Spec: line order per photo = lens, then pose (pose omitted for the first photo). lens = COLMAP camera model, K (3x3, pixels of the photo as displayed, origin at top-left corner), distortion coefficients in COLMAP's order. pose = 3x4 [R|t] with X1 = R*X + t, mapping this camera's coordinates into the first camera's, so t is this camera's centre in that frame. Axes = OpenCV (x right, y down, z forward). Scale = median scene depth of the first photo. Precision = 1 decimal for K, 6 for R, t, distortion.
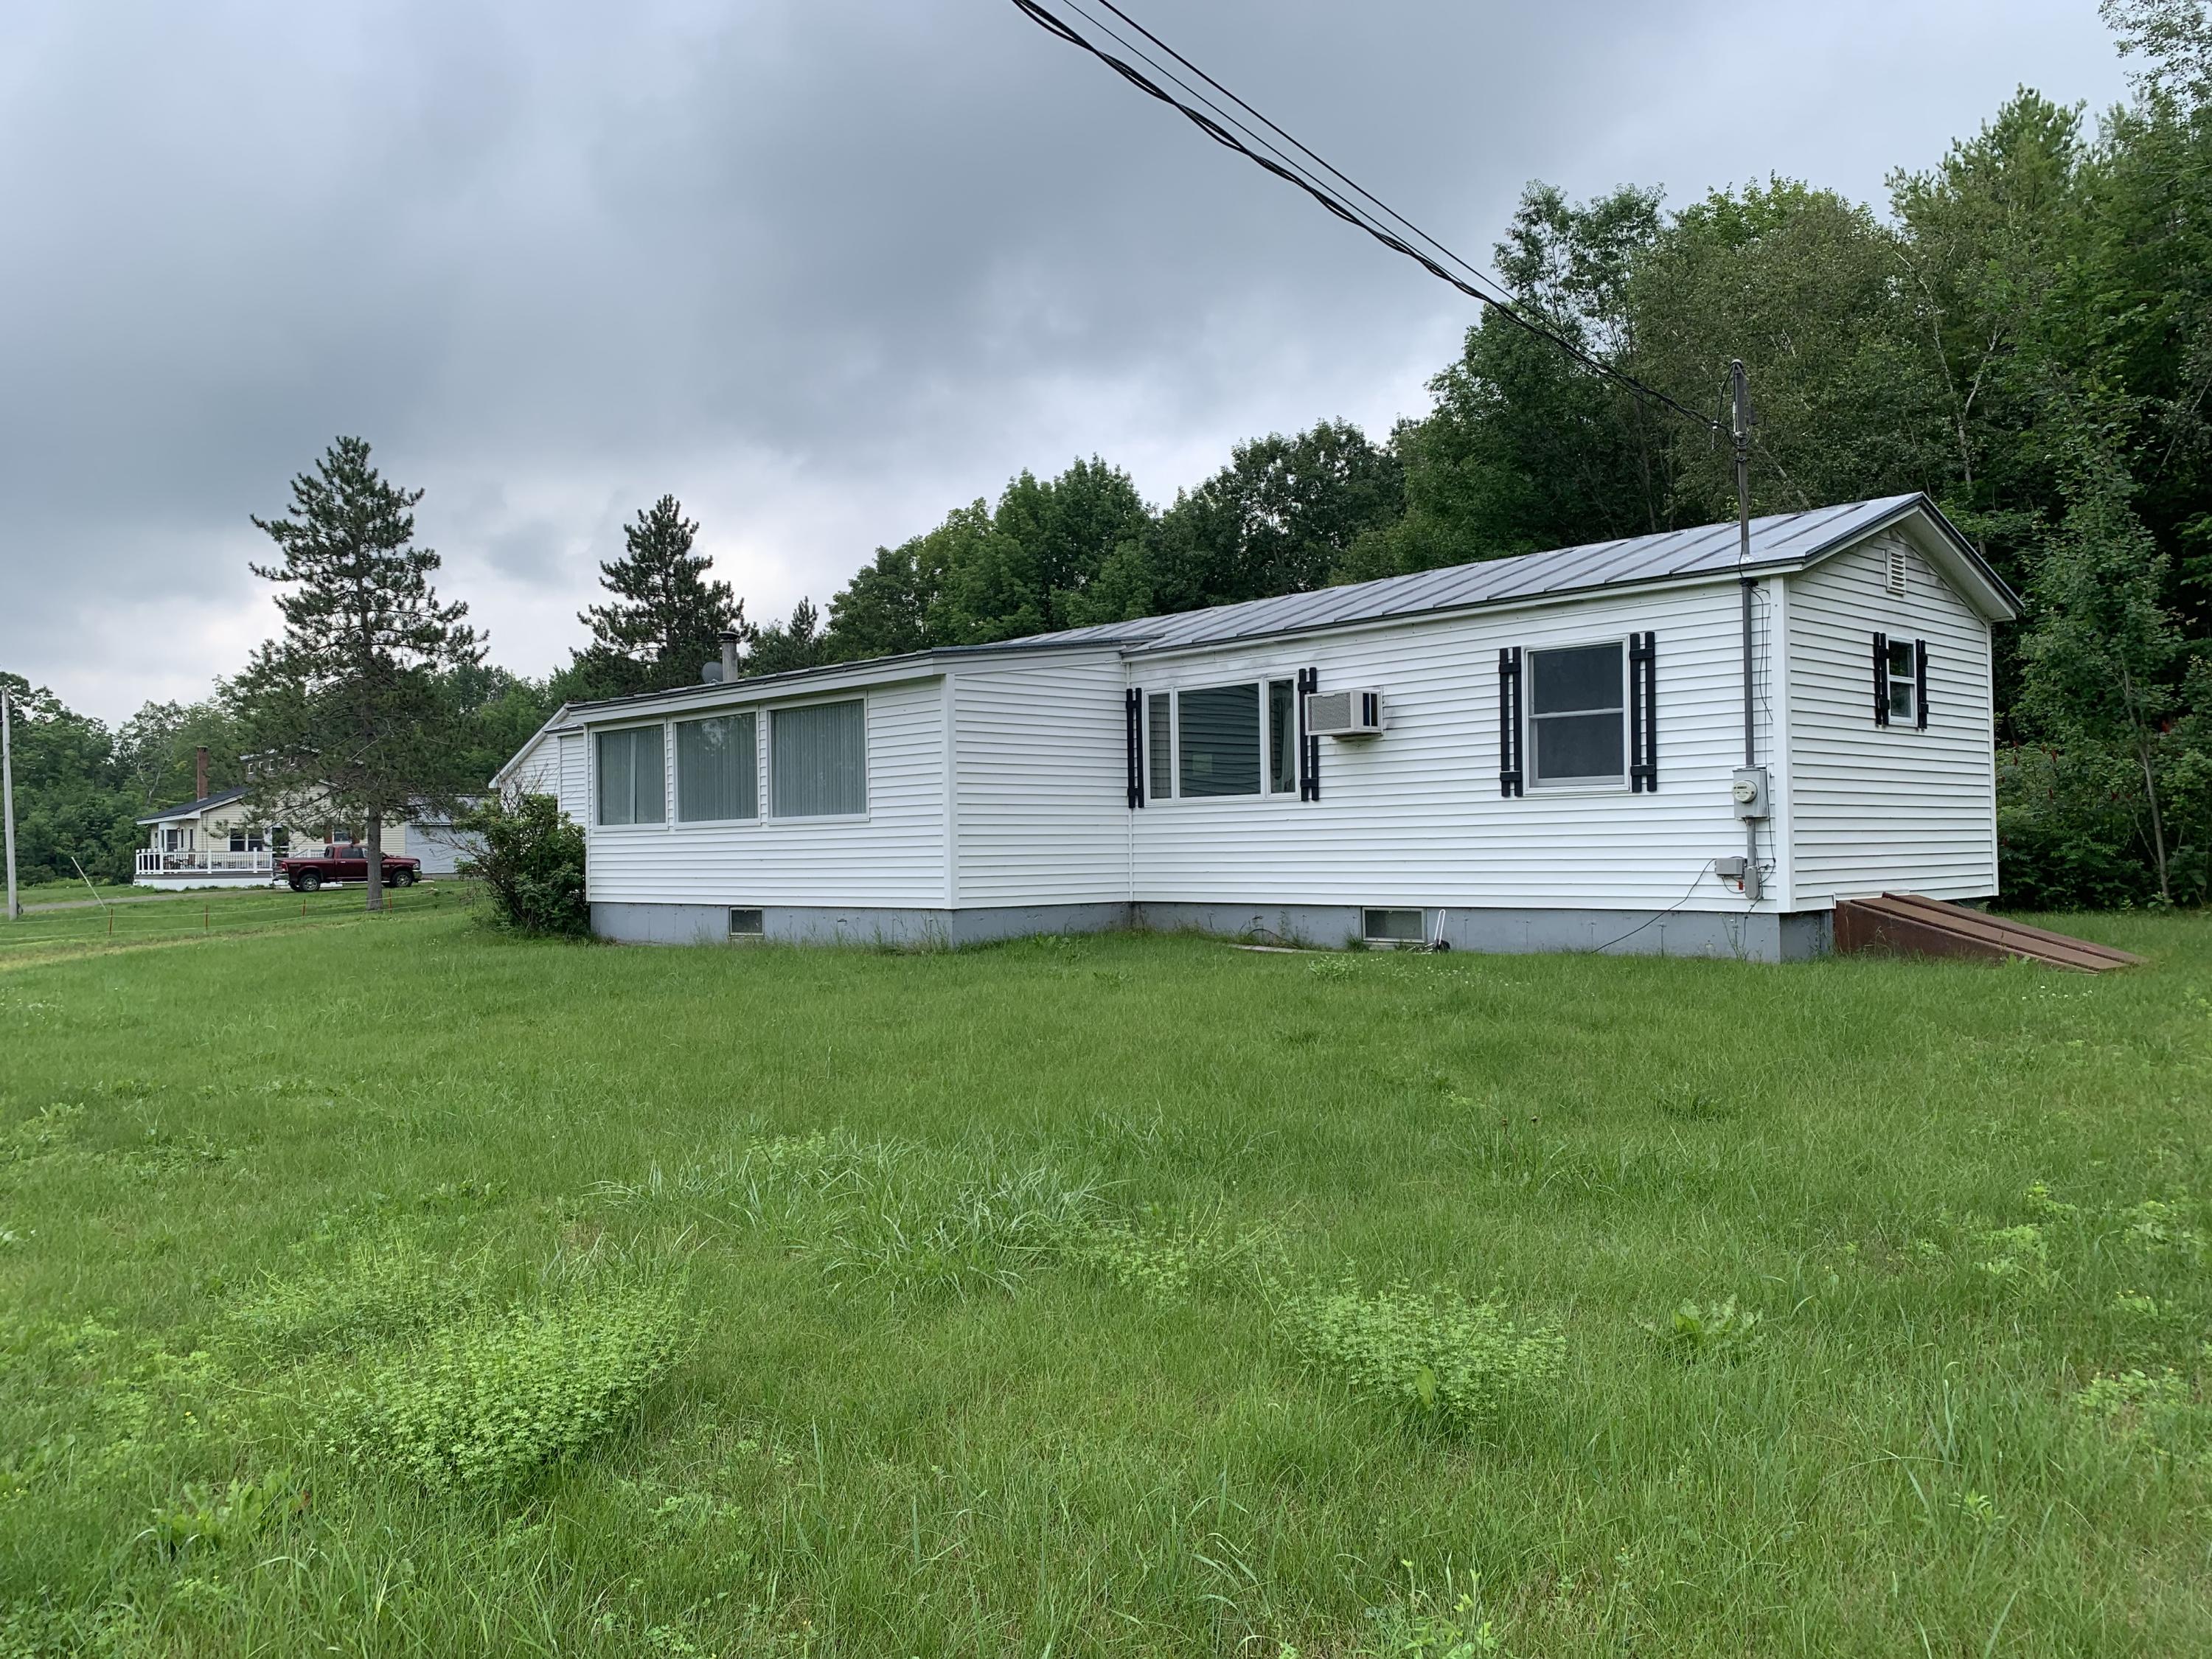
lens RADIAL K [[1705.9, 0, 1101.5], [0, 1705.9, 827.1], [0, 0, 1]] dist [0.055442, -0.052702]
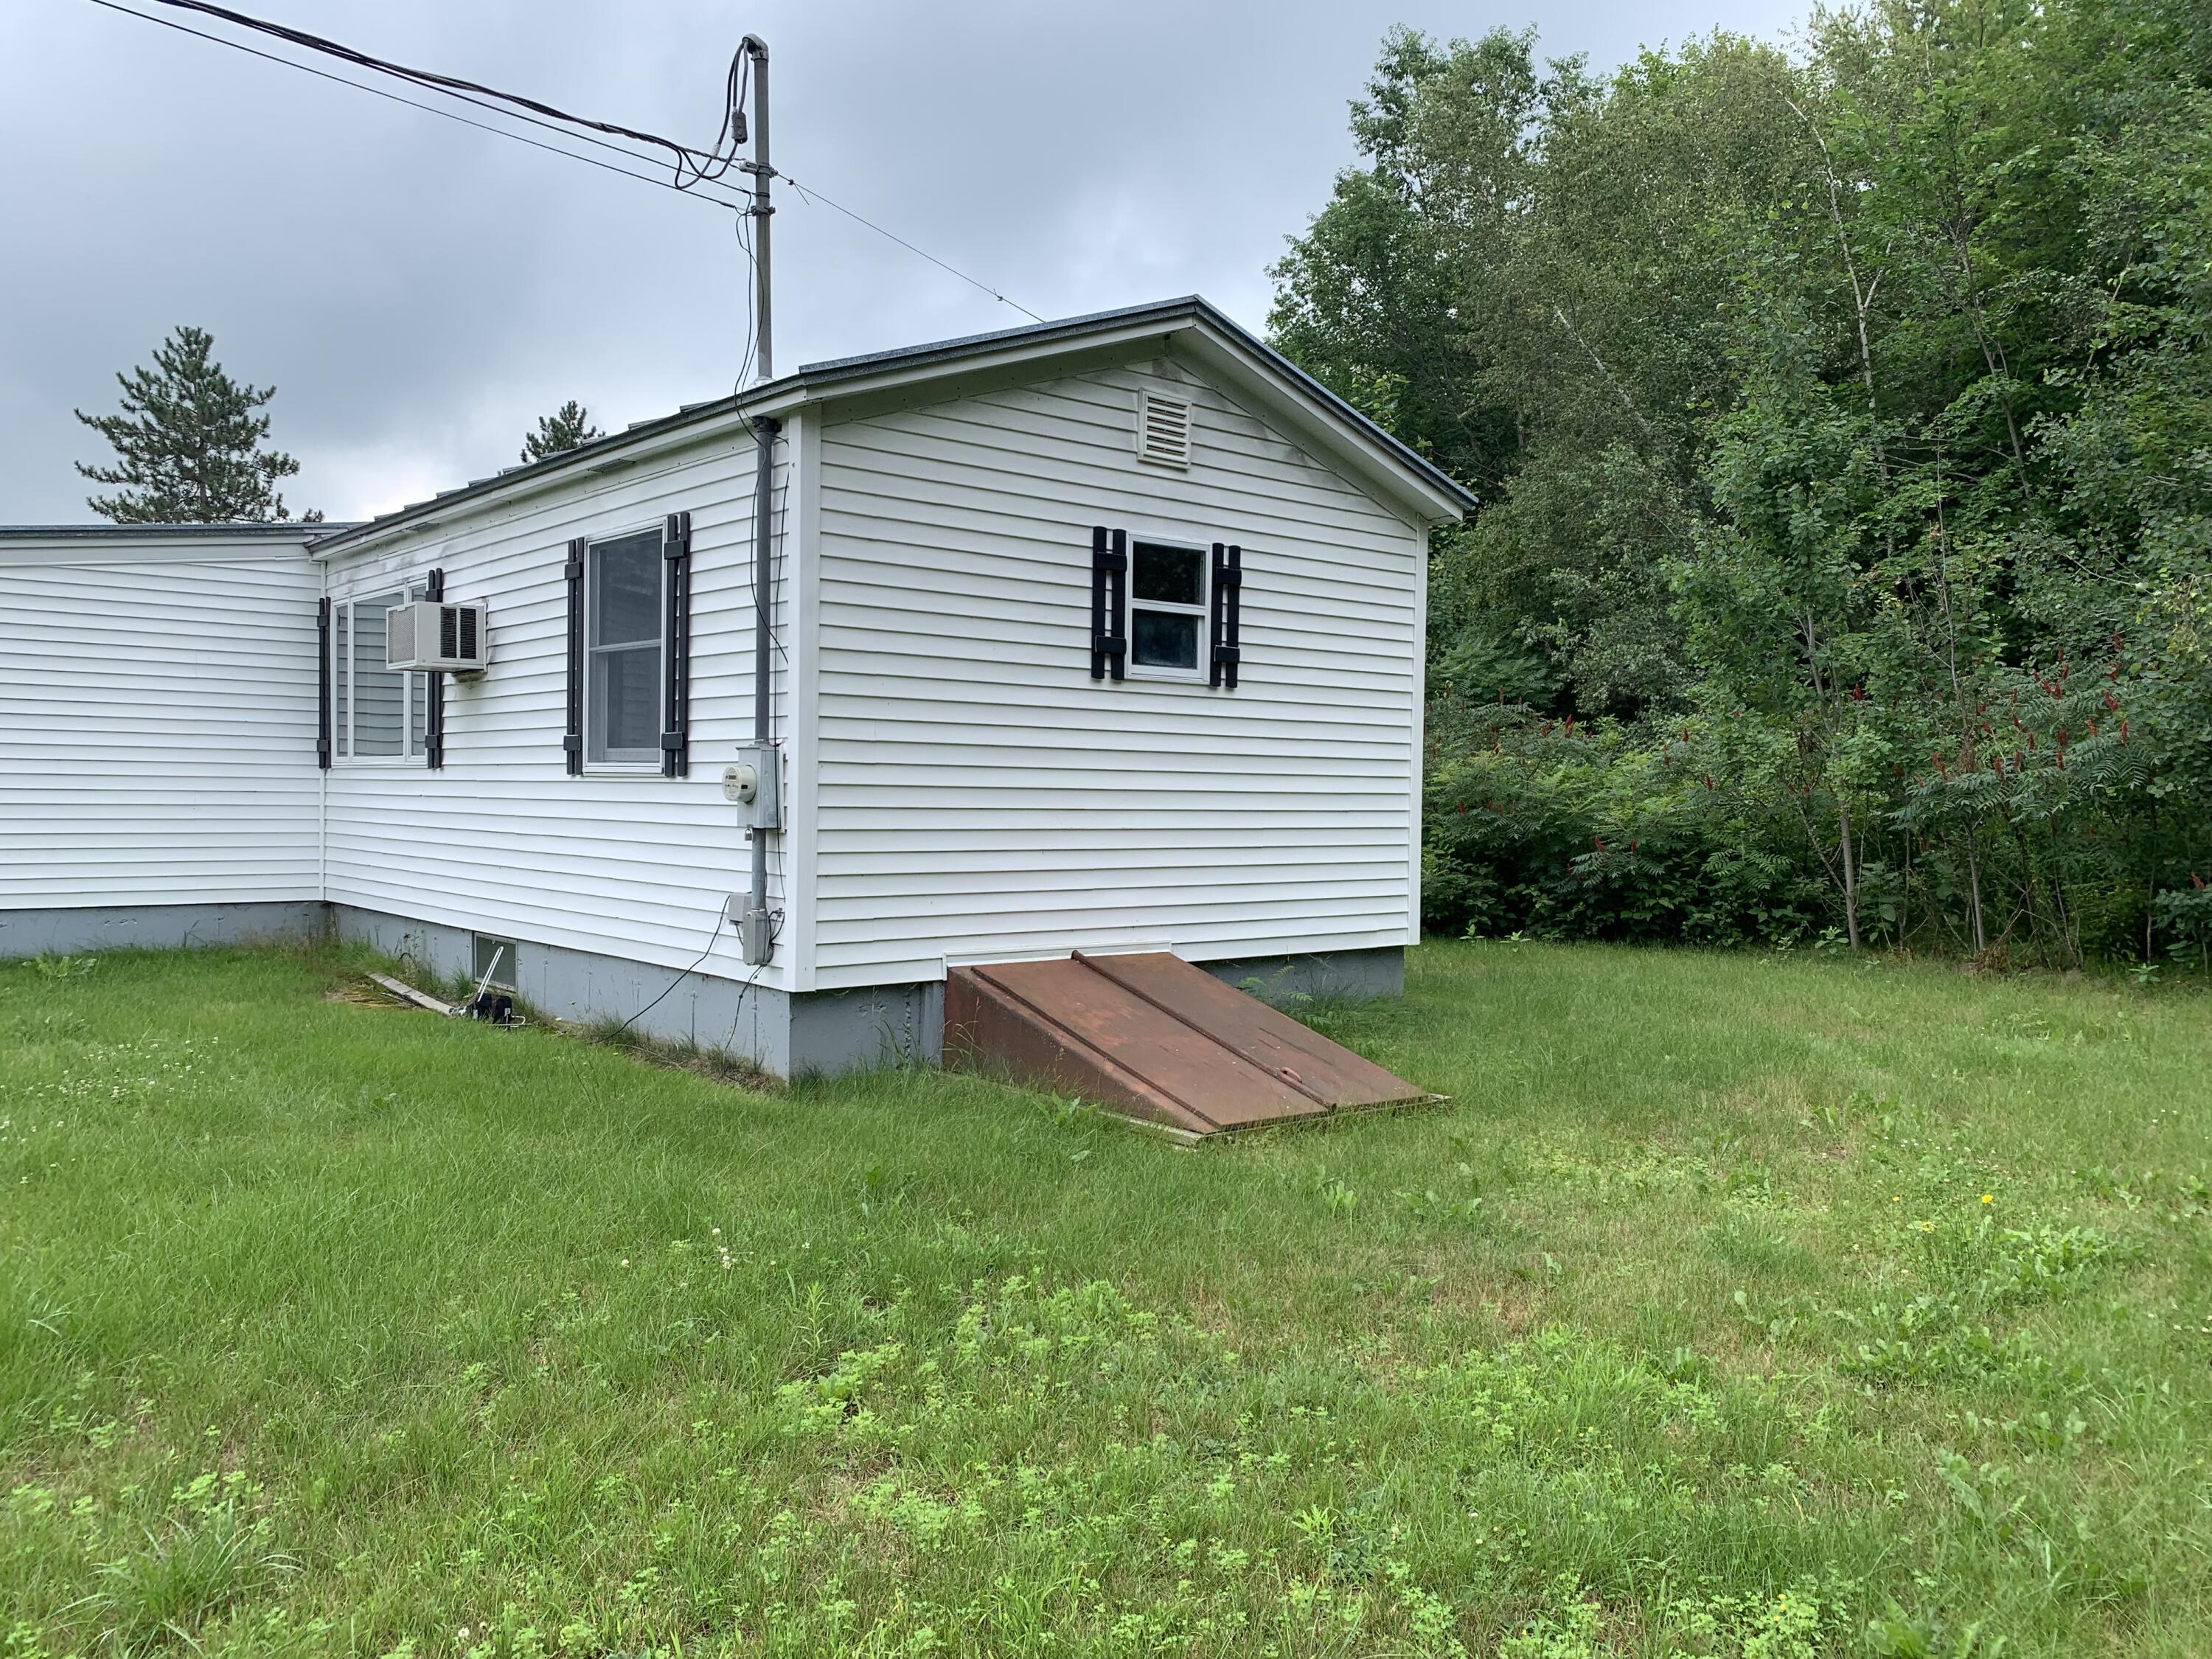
lens RADIAL K [[1705.9, 0, 1106.3], [0, 1705.9, 833.3], [0, 0, 1]] dist [0.055442, -0.052702]
pose [[0.997900, 0.031137, -0.056792, 0.243822], [-0.028882, 0.998778, 0.040112, -0.014172], [0.057972, -0.038388, 0.997580, 0.193718]]
